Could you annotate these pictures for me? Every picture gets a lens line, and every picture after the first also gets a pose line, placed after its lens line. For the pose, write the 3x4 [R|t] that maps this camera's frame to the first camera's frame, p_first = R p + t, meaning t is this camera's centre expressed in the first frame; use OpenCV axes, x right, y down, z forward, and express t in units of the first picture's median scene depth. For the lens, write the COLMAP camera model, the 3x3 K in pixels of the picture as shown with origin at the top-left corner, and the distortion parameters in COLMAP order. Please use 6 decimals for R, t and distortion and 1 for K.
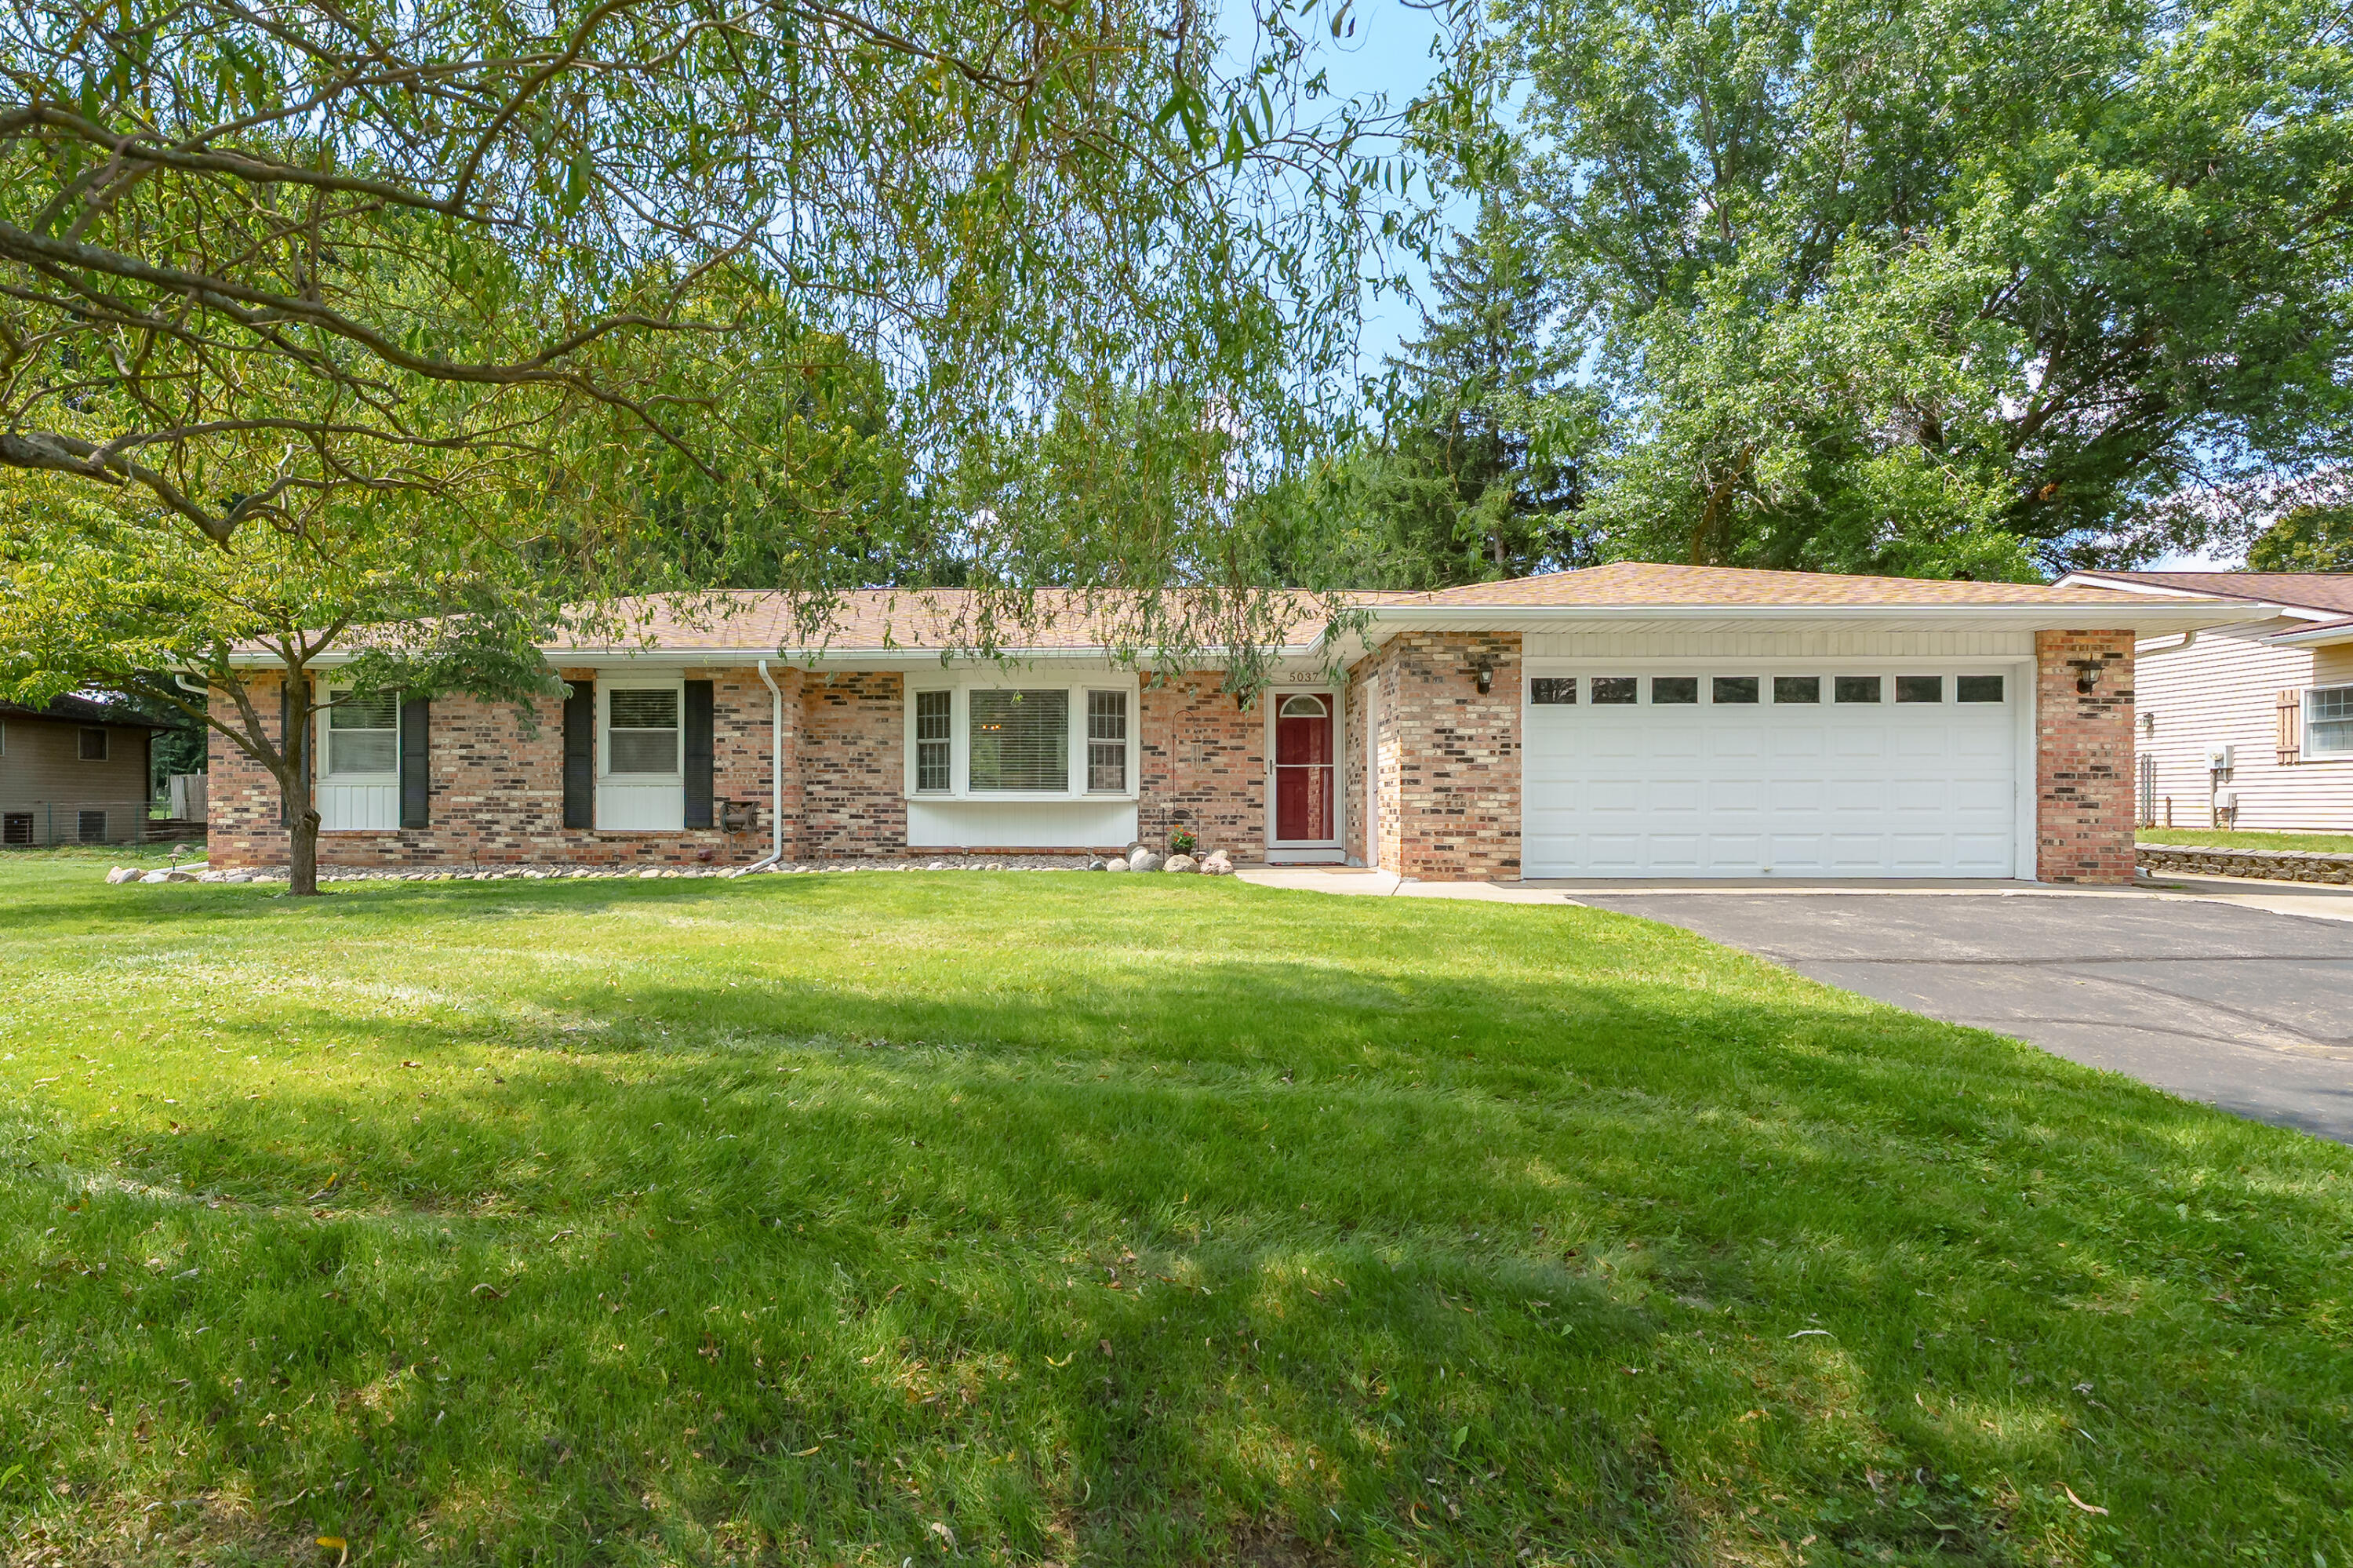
lens RADIAL K [[1054.3, 0, 1115.9], [0, 1054.3, 807.1], [0, 0, 1]] dist [-0.007669, 0.001251]
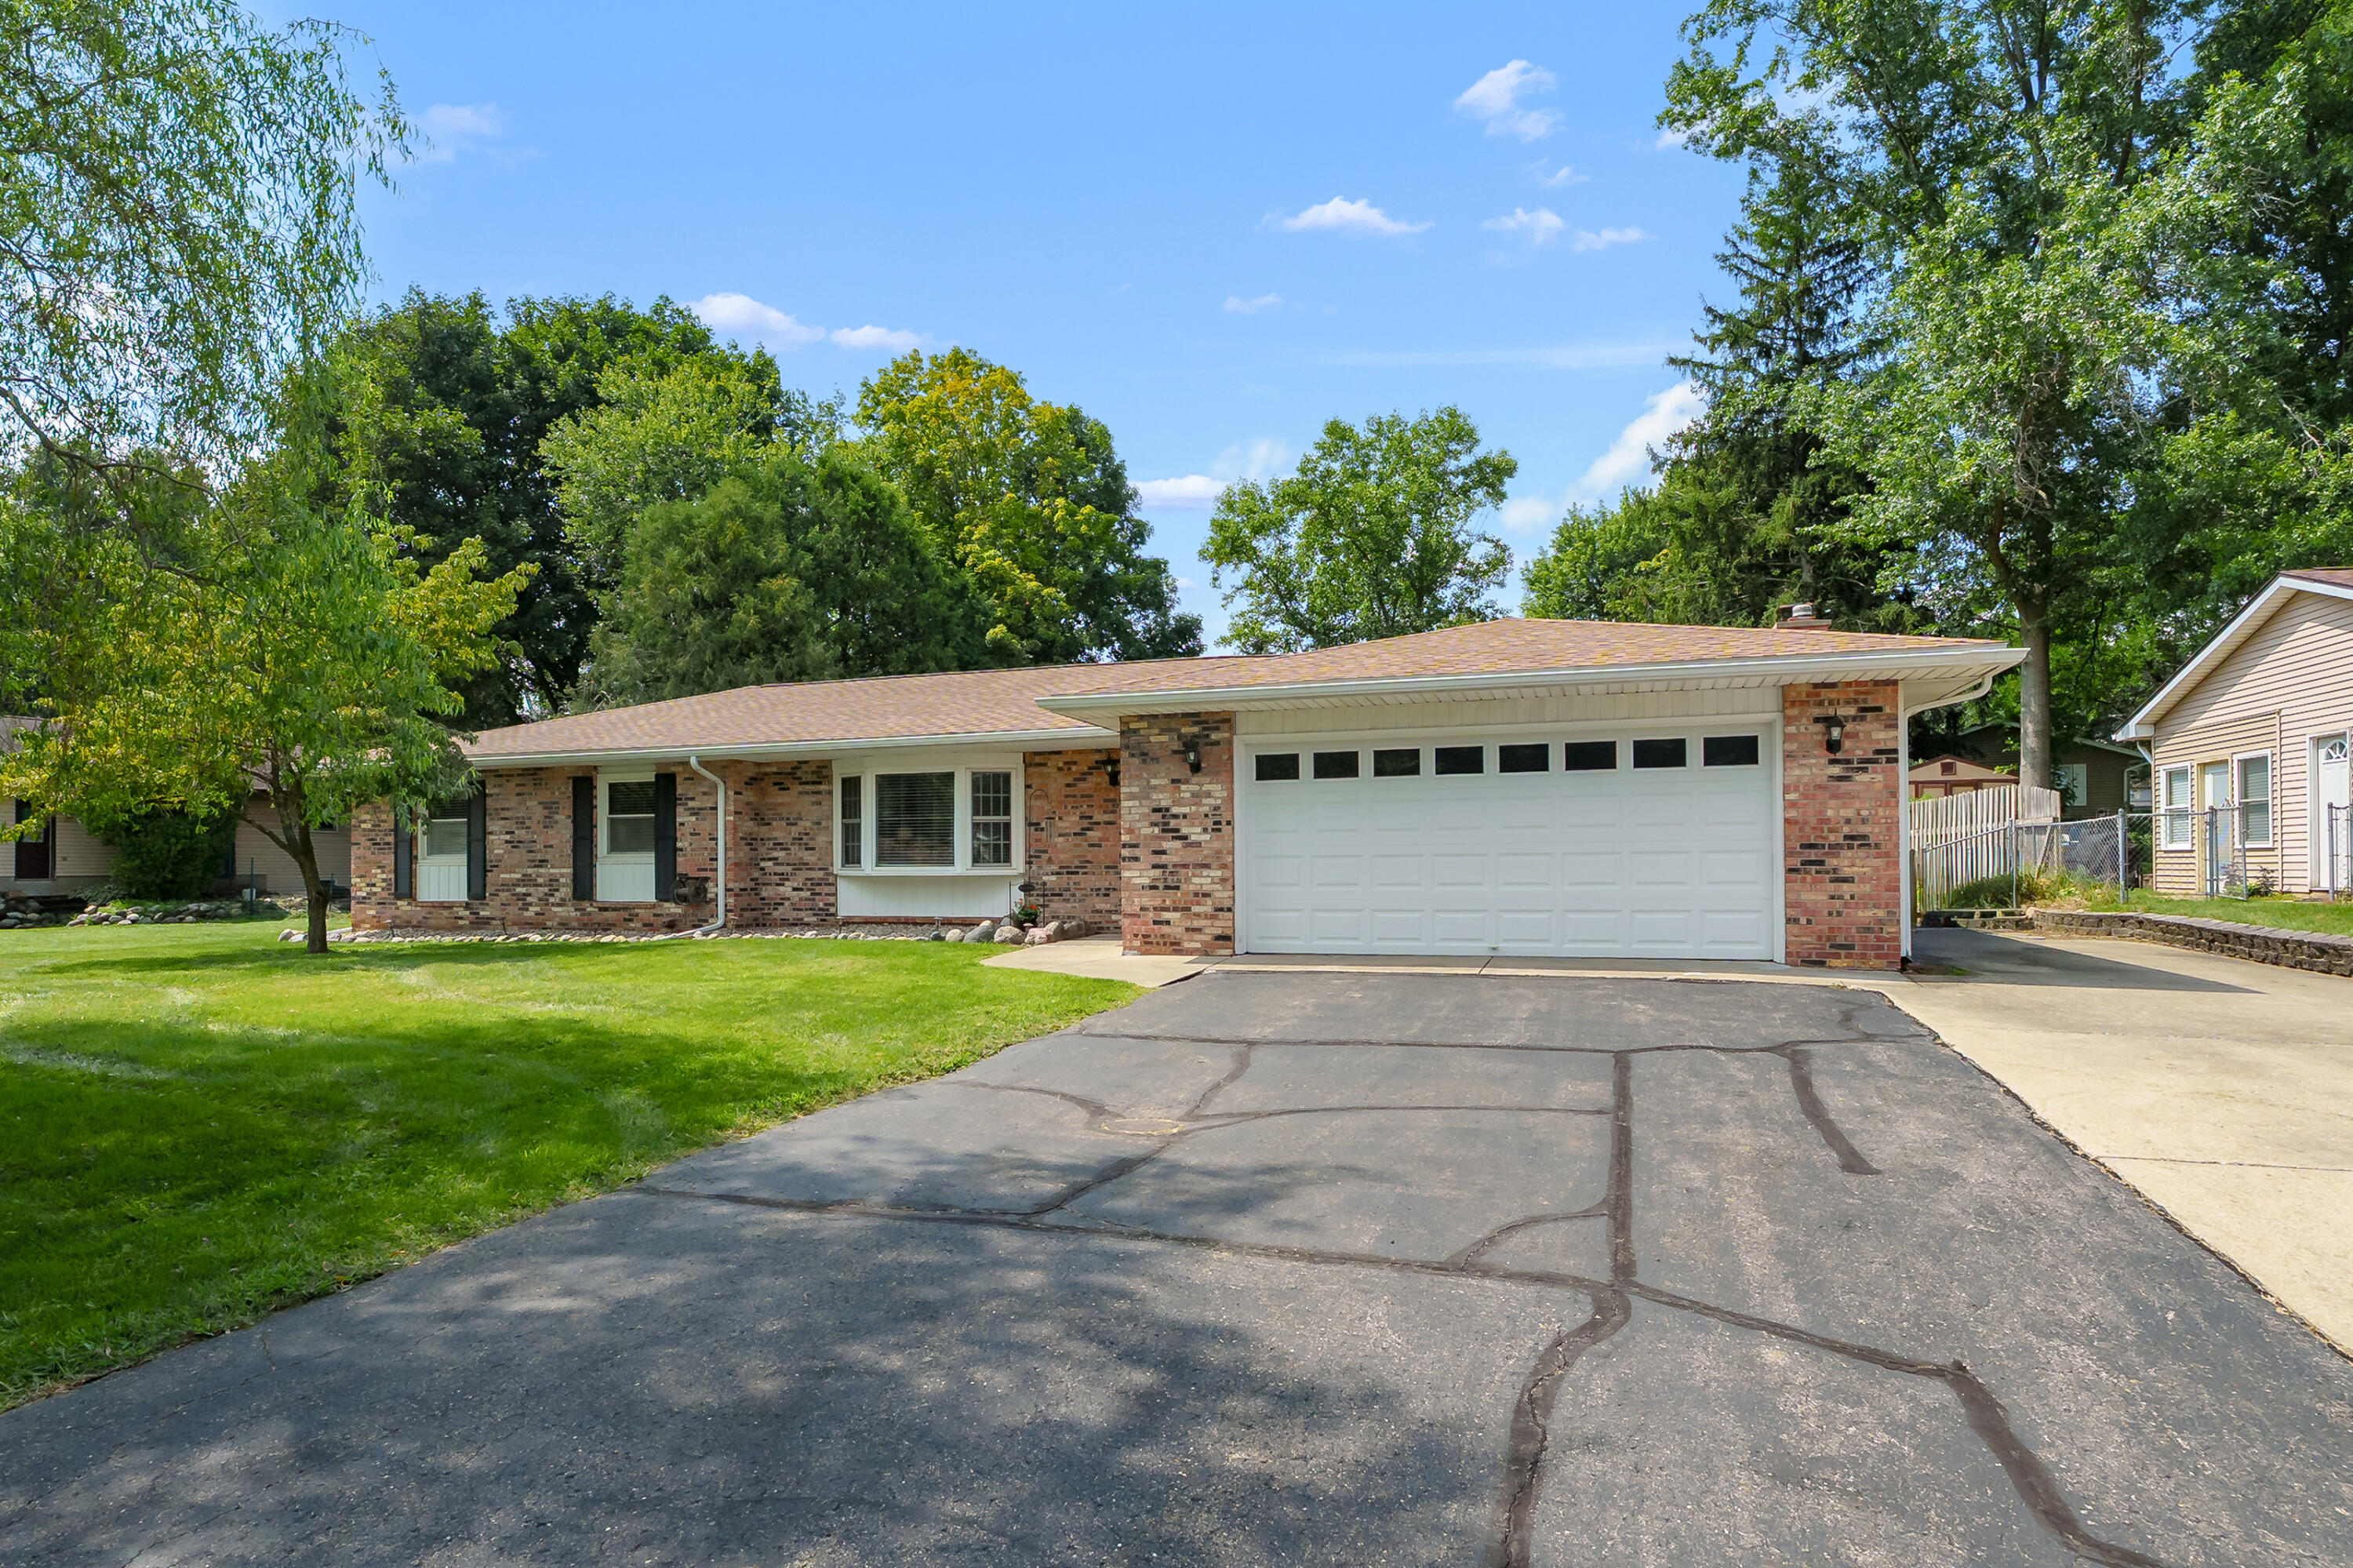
lens RADIAL K [[1120.8, 0, 1190.8], [0, 1120.8, 860.1], [0, 0, 1]] dist [-0.008959, 0.001903]
pose [[0.963459, -0.008445, -0.267721, 0.498261], [0.007205, 0.999958, -0.005614, -0.012912], [0.267757, 0.003480, 0.963480, -0.042454]]
